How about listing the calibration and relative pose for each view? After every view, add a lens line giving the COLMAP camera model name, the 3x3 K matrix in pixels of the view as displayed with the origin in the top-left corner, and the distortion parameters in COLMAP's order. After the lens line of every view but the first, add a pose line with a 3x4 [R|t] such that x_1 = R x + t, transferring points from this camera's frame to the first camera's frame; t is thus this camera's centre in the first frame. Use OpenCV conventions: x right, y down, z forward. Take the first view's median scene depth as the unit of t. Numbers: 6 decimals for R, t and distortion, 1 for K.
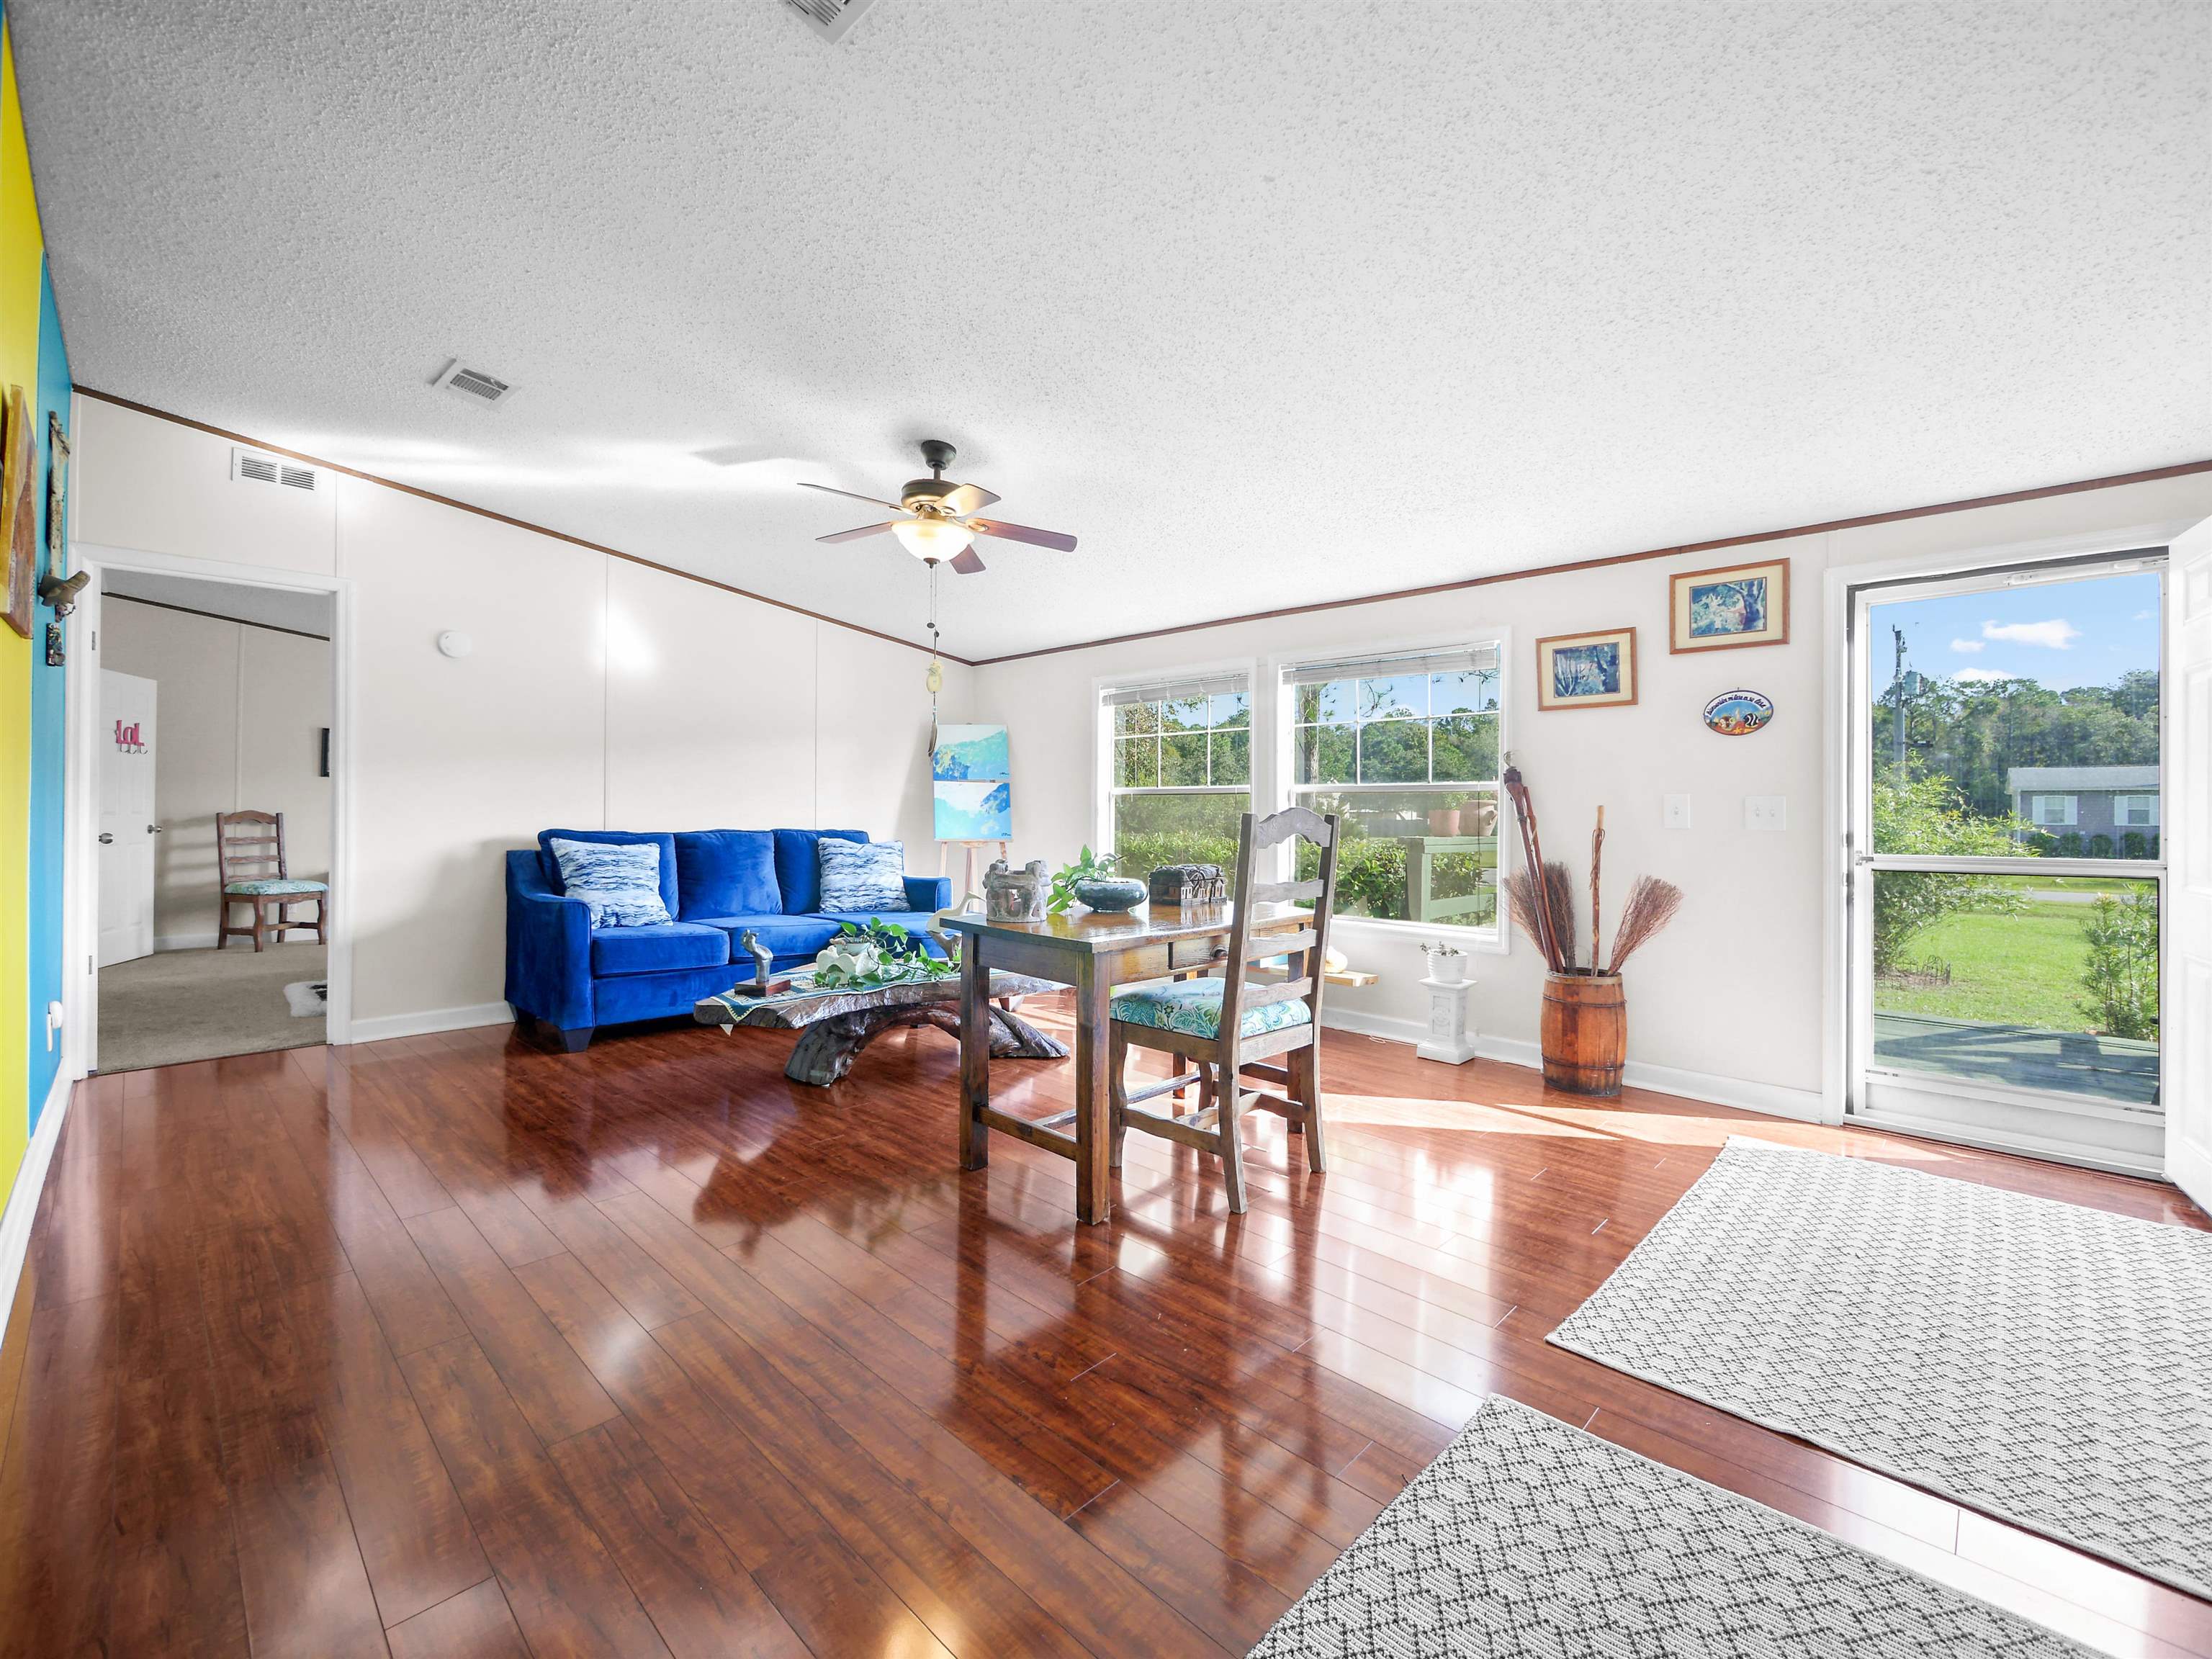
lens RADIAL K [[939.0, 0, 1114.4], [0, 939.0, 814.8], [0, 0, 1]] dist [-0.005162, 0.000110]
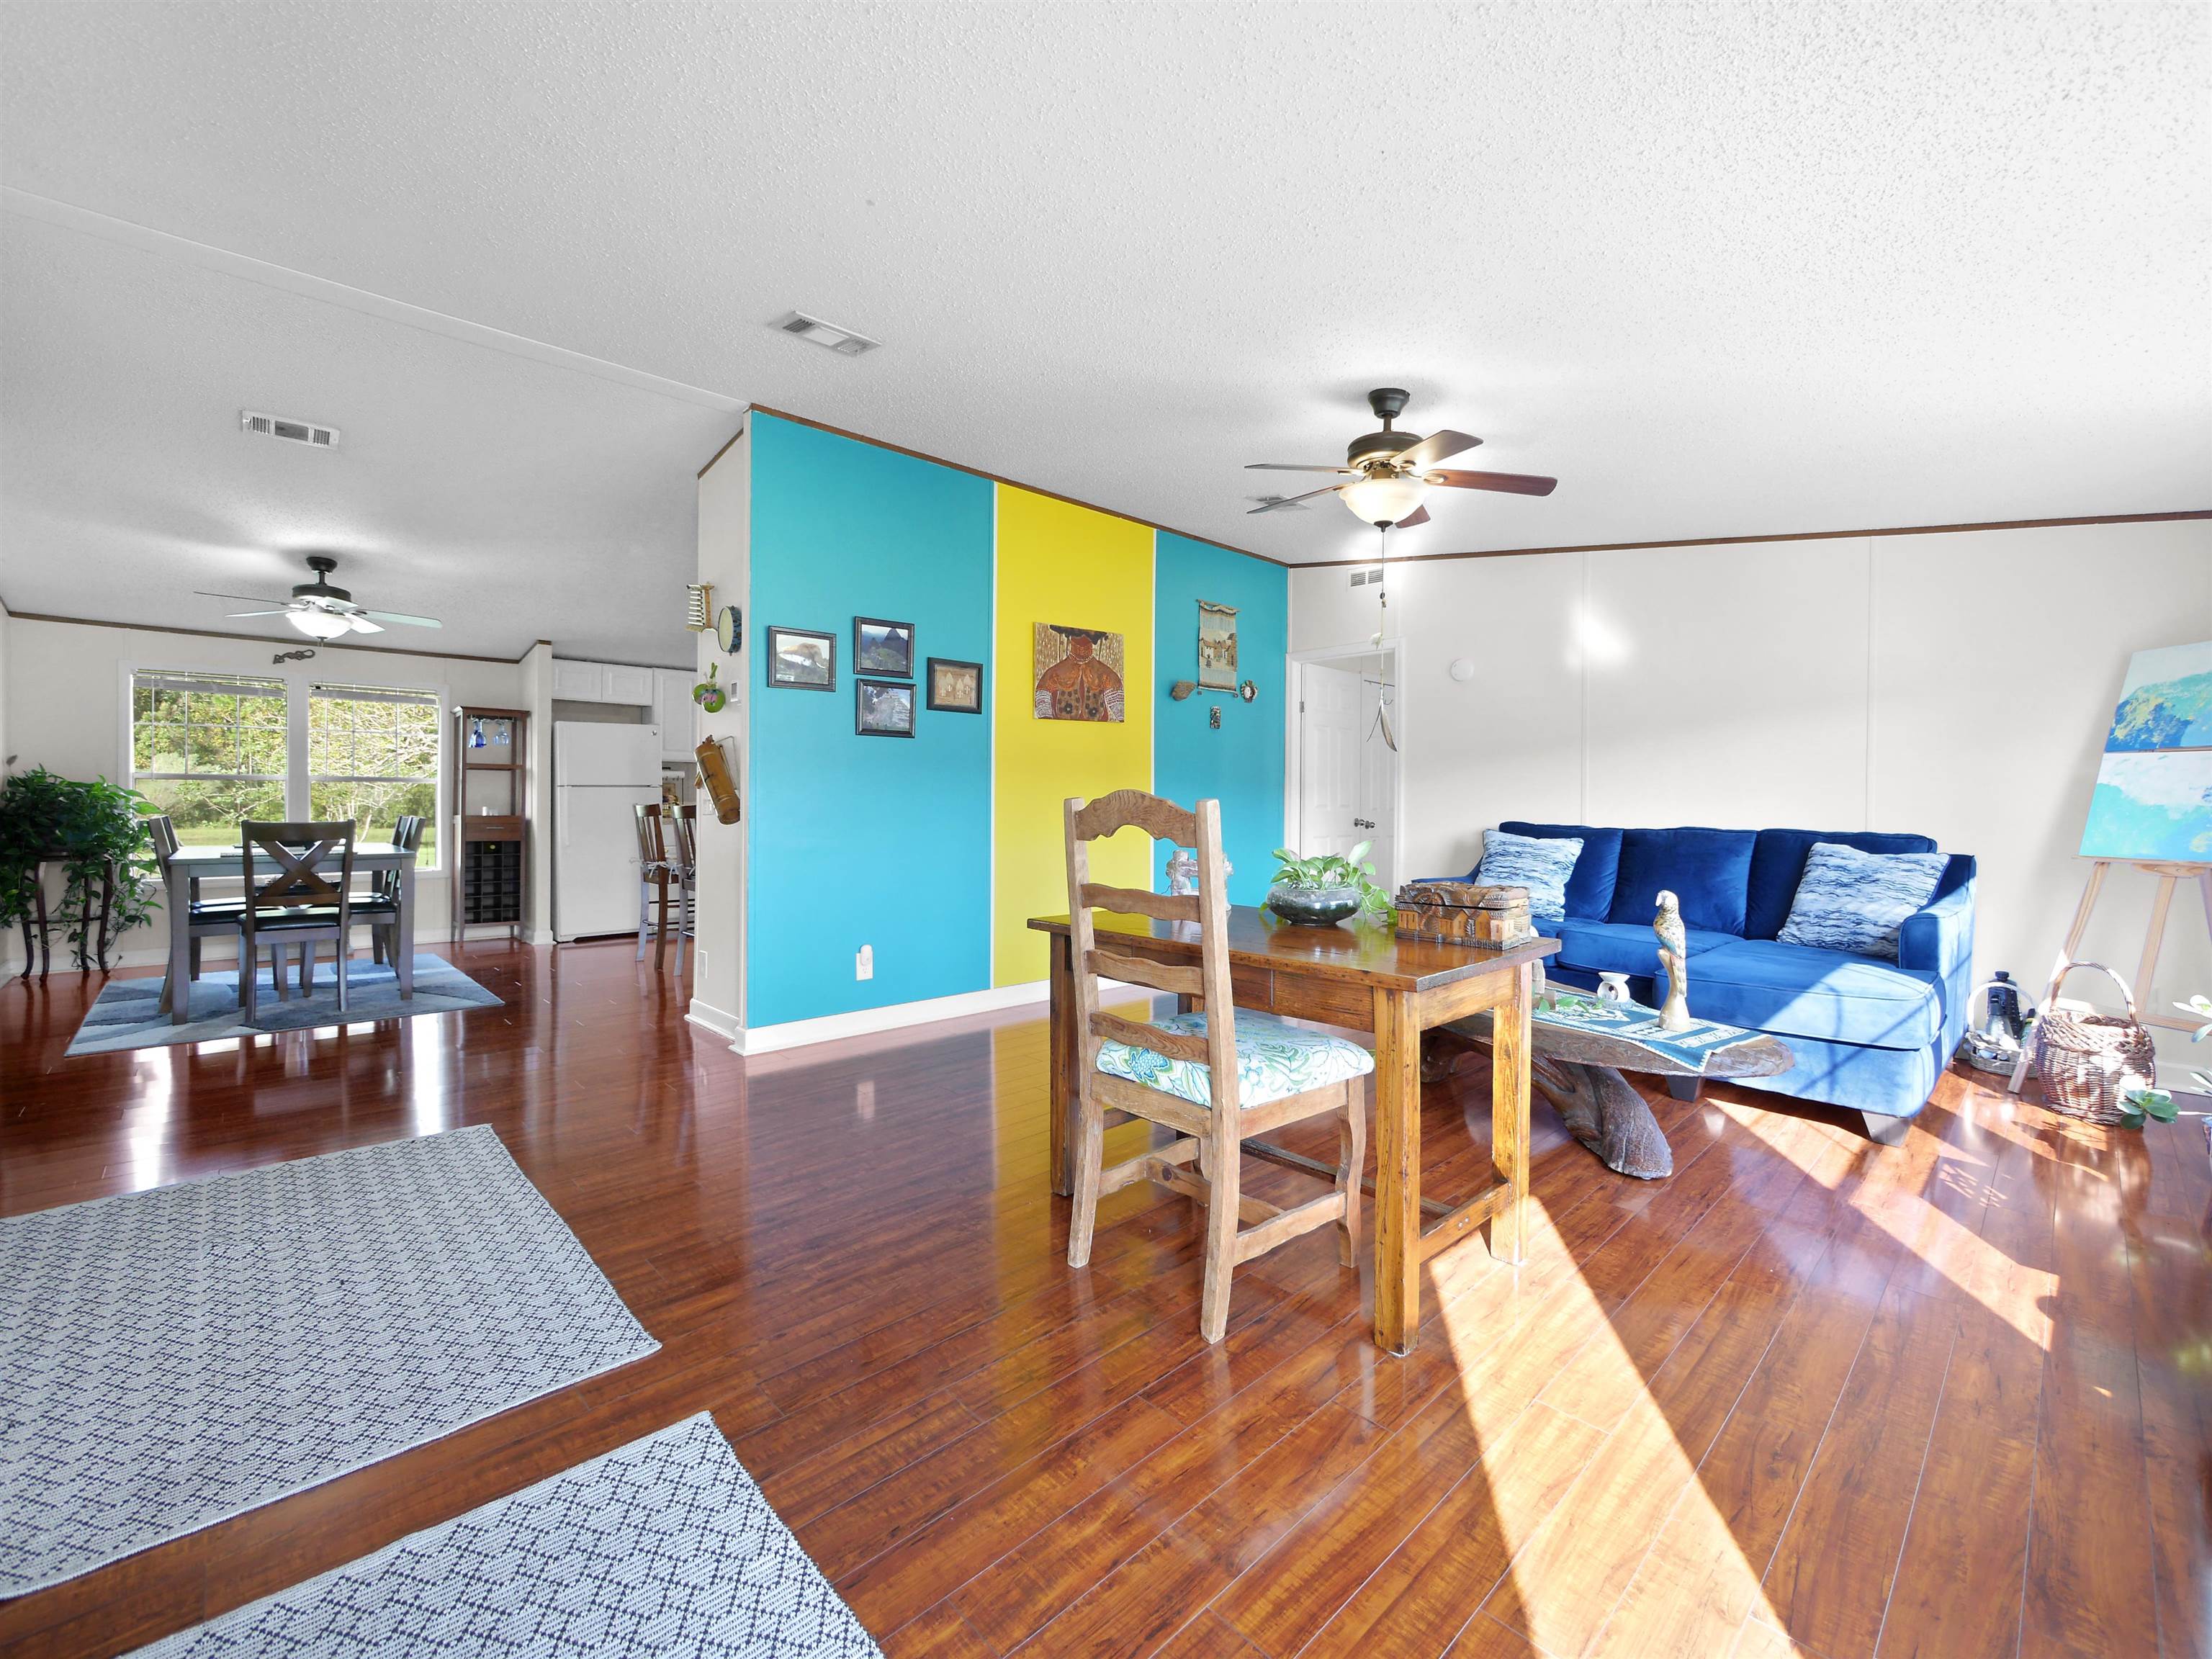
lens RADIAL K [[939.0, 0, 1114.4], [0, 939.0, 814.8], [0, 0, 1]] dist [-0.005162, 0.000110]
pose [[-0.045695, 0.007103, -0.998930, 0.546354], [-0.011570, 0.999904, 0.007640, 0.004401], [0.998888, 0.011906, -0.045609, 0.595009]]
